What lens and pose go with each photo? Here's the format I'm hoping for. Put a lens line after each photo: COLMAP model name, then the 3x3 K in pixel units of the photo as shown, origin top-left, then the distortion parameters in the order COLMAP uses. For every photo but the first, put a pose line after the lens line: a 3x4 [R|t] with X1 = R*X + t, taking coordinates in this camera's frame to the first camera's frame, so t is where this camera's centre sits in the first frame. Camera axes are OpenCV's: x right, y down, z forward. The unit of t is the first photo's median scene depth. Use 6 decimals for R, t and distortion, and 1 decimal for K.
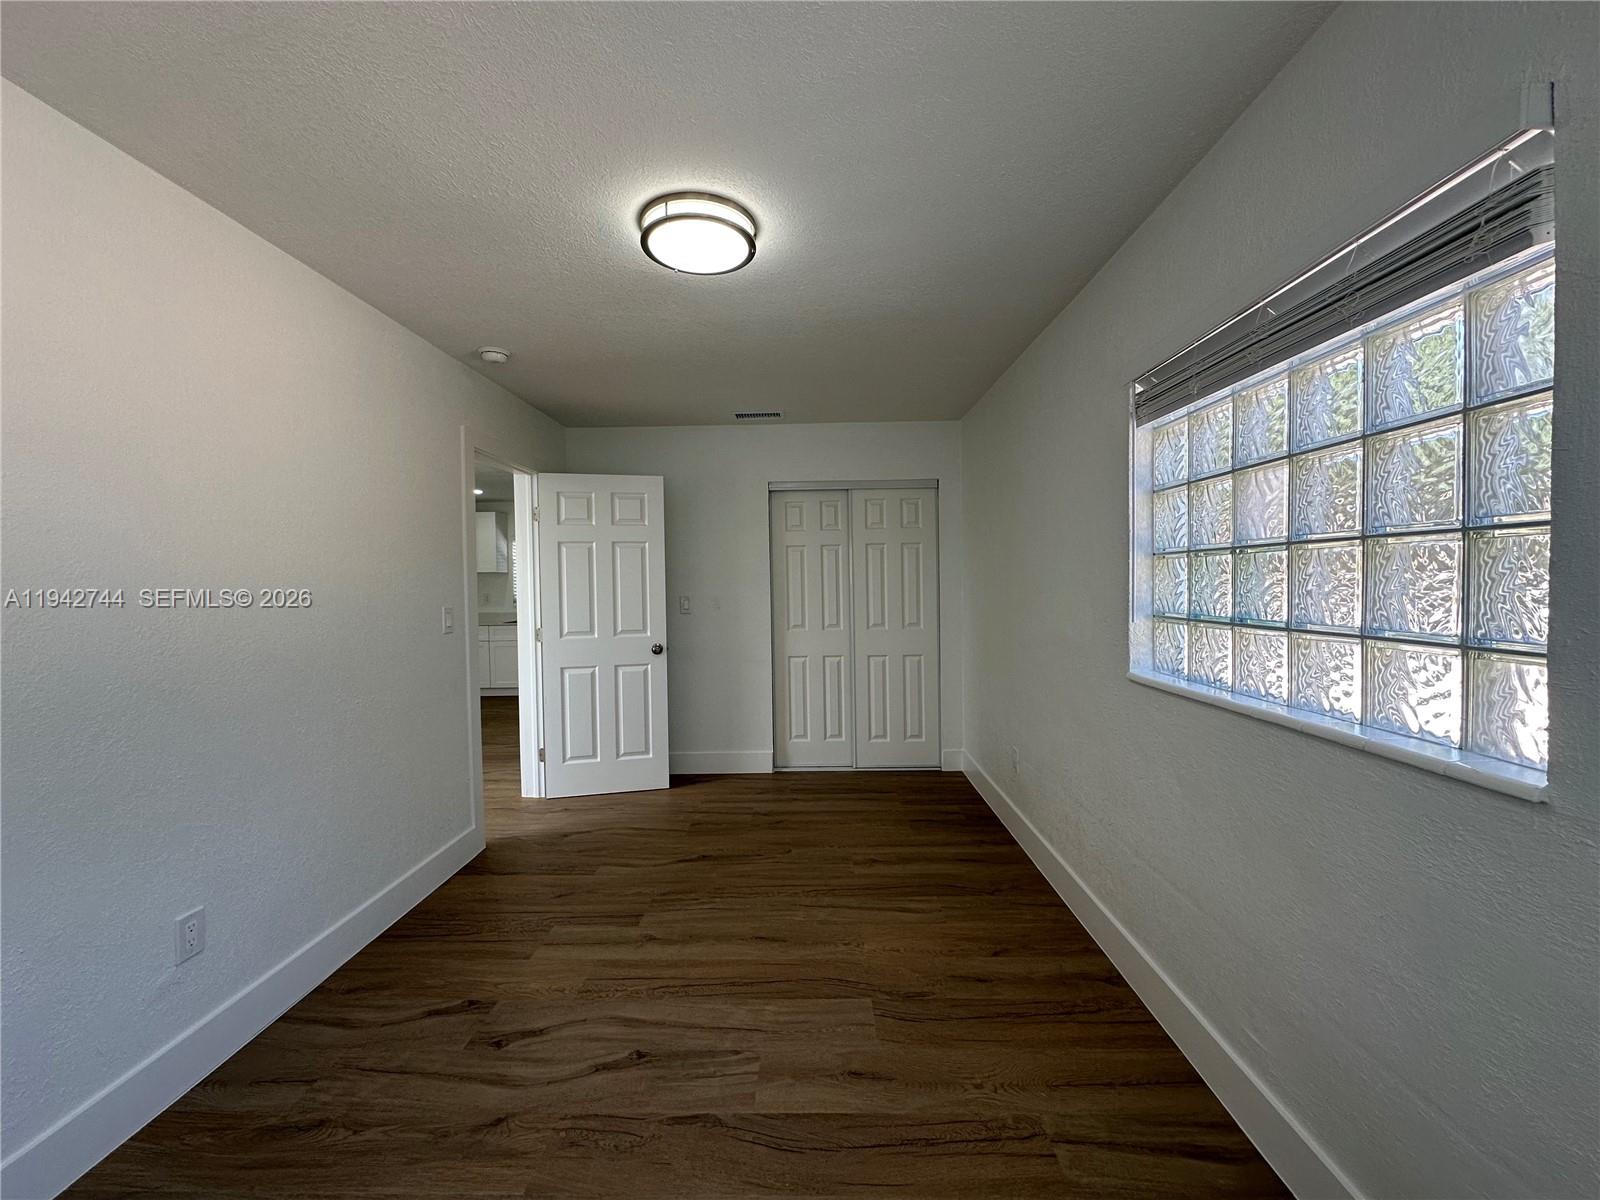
lens RADIAL K [[639.4, 0, 797.3], [0, 639.4, 594.5], [0, 0, 1]] dist [-0.002407, 0.000025]
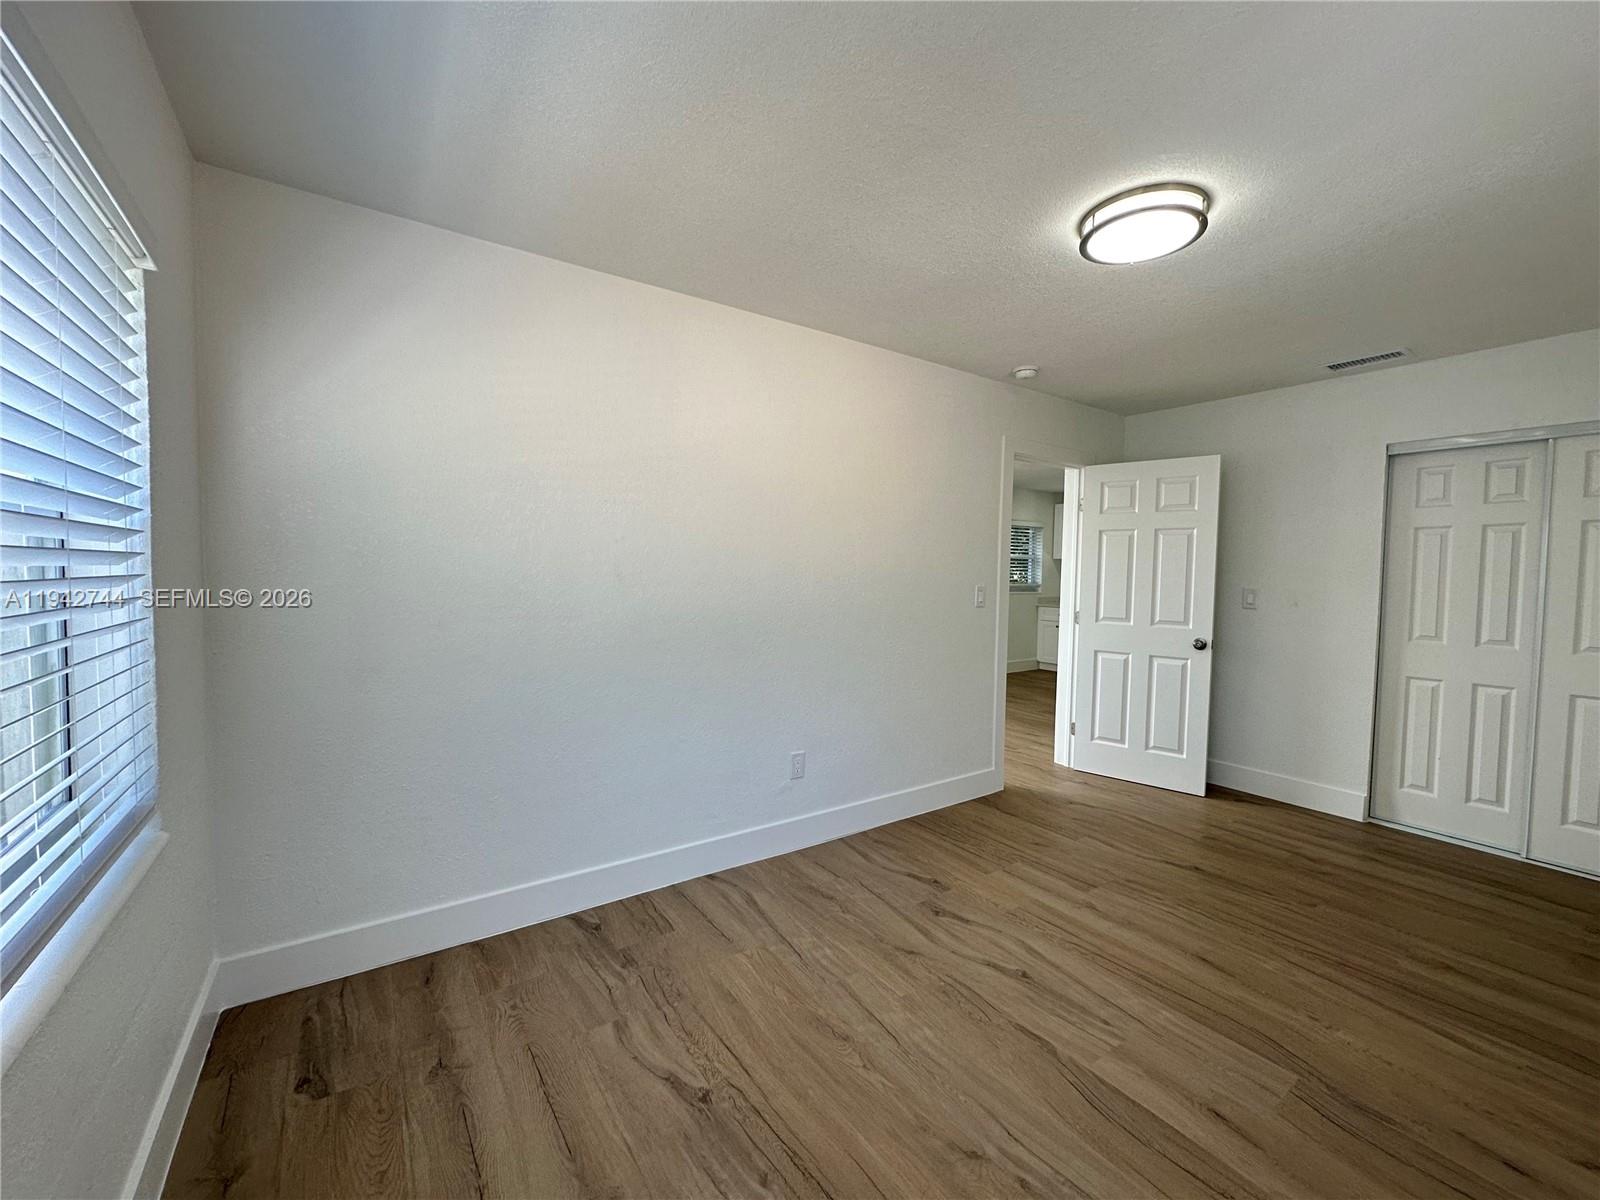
lens RADIAL K [[639.4, 0, 798.3], [0, 639.4, 592.2], [0, 0, 1]] dist [-0.002407, 0.000025]
pose [[0.585618, 0.054699, -0.808740, 0.293904], [-0.039297, 0.998463, 0.039076, -0.004436], [0.809634, 0.008897, 0.586868, -0.017887]]
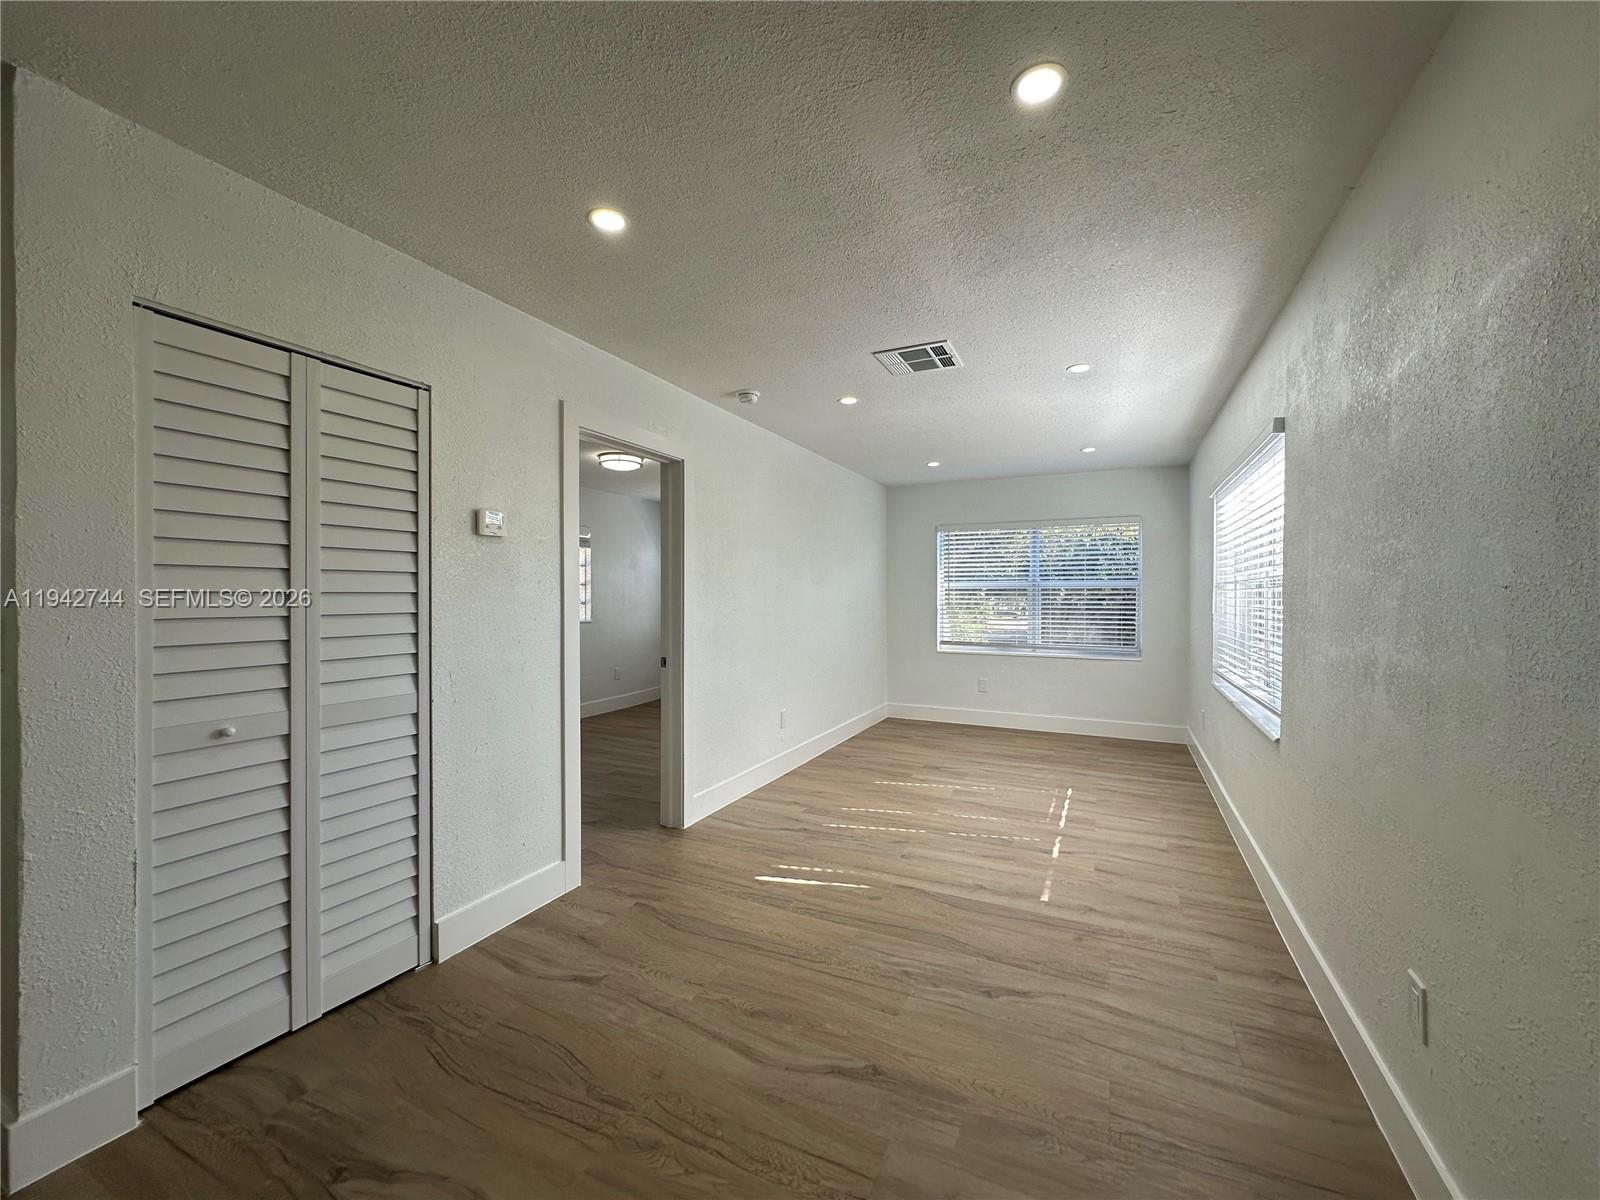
lens RADIAL K [[639.4, 0, 788.4], [0, 639.4, 598.1], [0, 0, 1]] dist [-0.002407, 0.000025]
pose [[-0.899296, 0.012768, 0.437154, -1.500422], [0.019449, 0.999752, 0.010808, -0.002838], [-0.436907, 0.018222, -0.899322, 2.400717]]
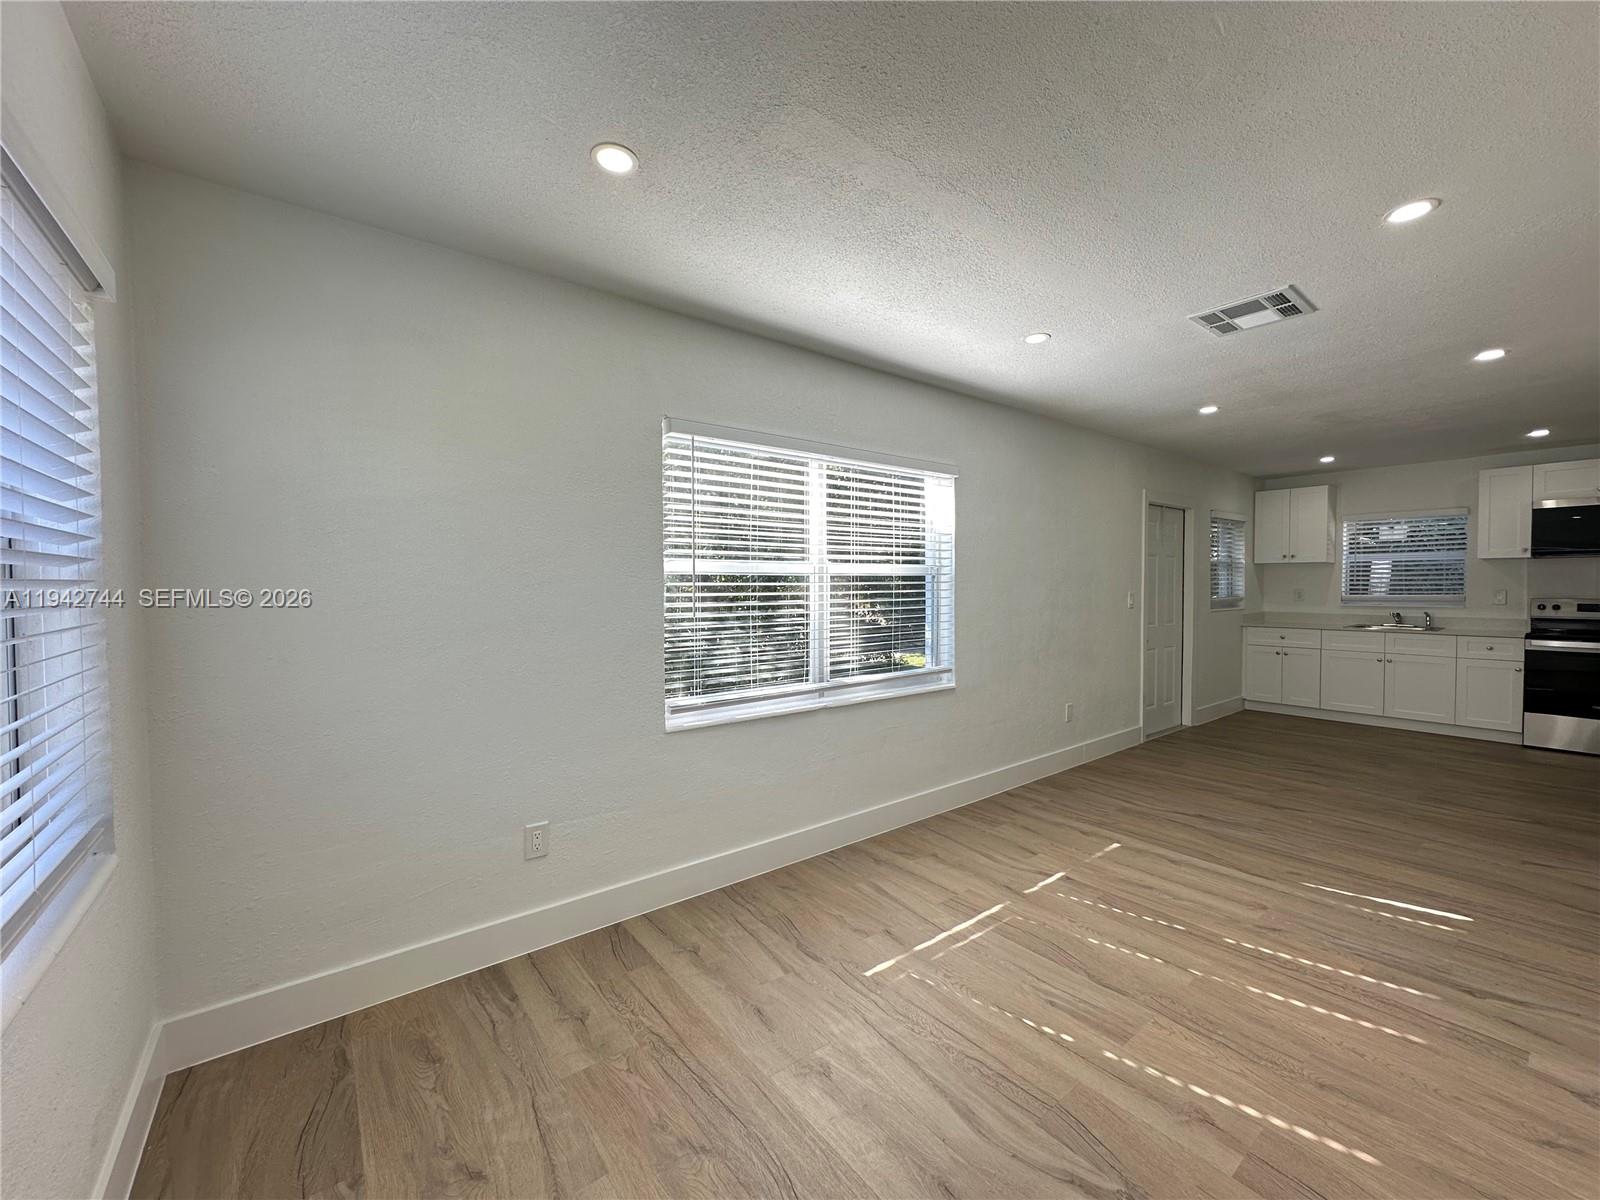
lens RADIAL K [[639.4, 0, 799.9], [0, 639.4, 601.8], [0, 0, 1]] dist [-0.002407, 0.000025]
pose [[0.628621, 0.032355, -0.777038, -0.848437], [-0.018102, 0.999472, 0.026973, 0.016915], [0.777501, -0.002890, 0.628875, 0.007730]]
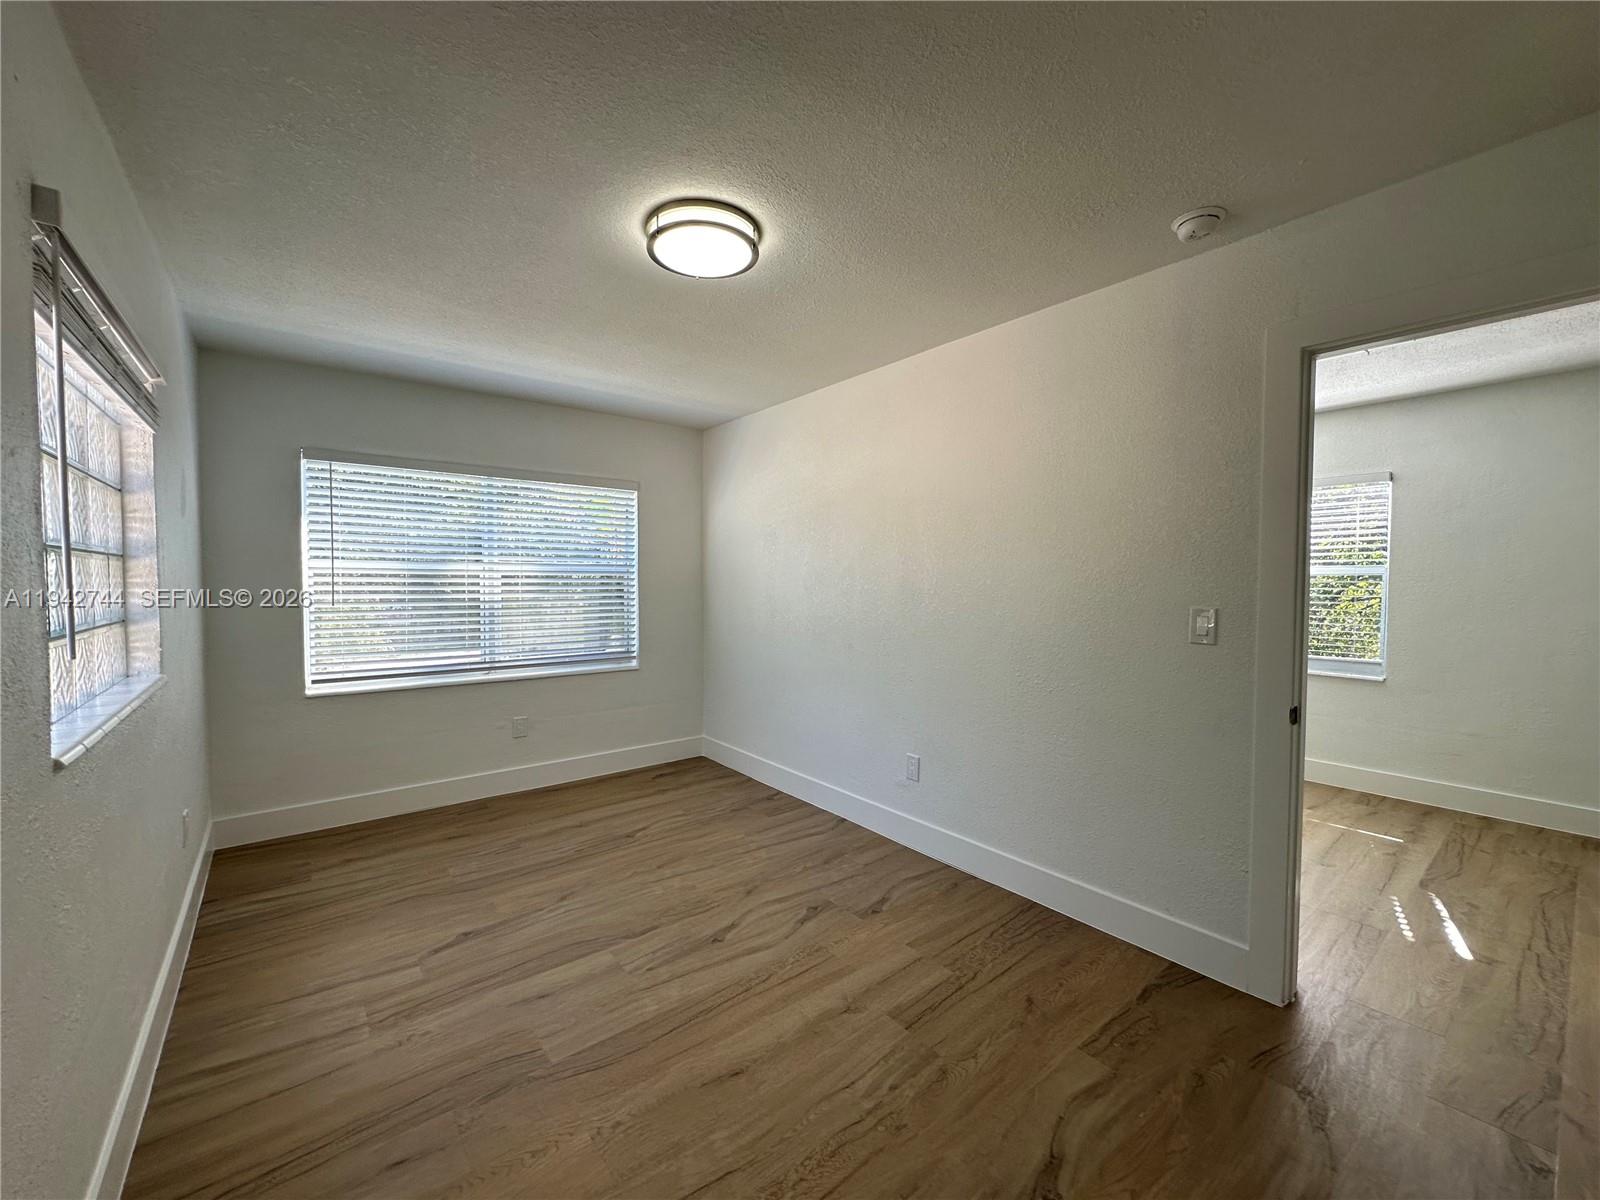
lens RADIAL K [[639.4, 0, 797.1], [0, 639.4, 601.6], [0, 0, 1]] dist [-0.002407, 0.000025]
pose [[-0.771054, 0.035447, -0.635783, 0.306429], [-0.002717, 0.998257, 0.058952, -0.033047], [0.636764, 0.047183, -0.769614, 1.465758]]
